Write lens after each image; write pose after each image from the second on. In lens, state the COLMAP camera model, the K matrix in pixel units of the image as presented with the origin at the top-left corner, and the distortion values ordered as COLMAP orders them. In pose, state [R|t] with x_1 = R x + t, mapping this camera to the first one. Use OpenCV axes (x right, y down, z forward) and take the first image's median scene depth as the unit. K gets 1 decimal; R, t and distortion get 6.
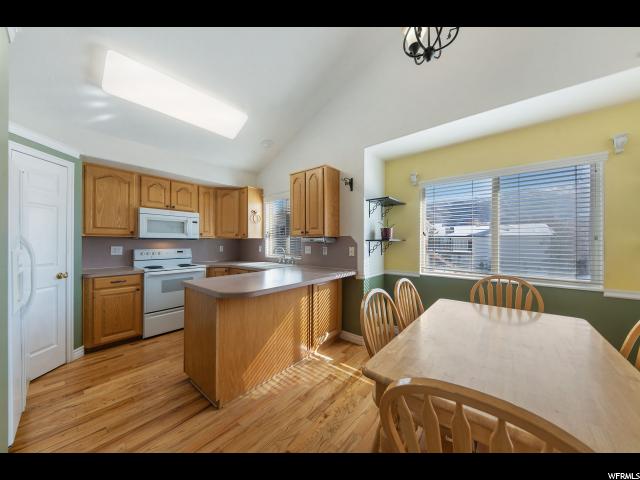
lens RADIAL K [[221.7, 0, 320.0], [0, 221.7, 240.0], [0, 0, 1]] dist [0.002151, 0.000096]
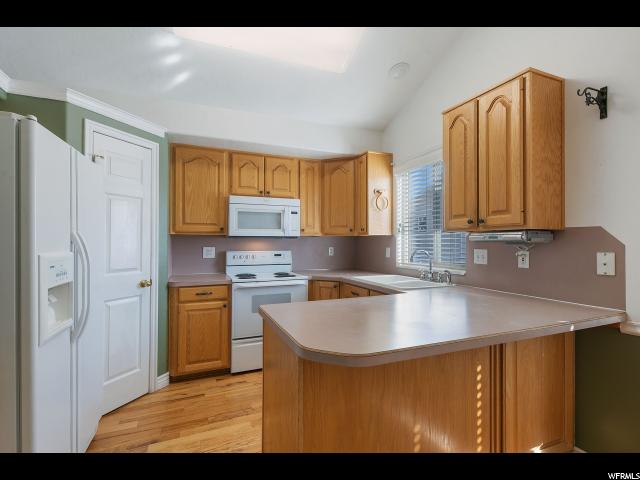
lens RADIAL K [[316.1, 0, 320.0], [0, 316.1, 240.0], [0, 0, 1]] dist [0.003661, 0.000334]
pose [[0.886665, -0.003603, -0.462398, -0.050044], [0.005688, 0.999979, 0.003116, 0.002254], [0.462377, -0.005393, 0.886667, 0.208809]]
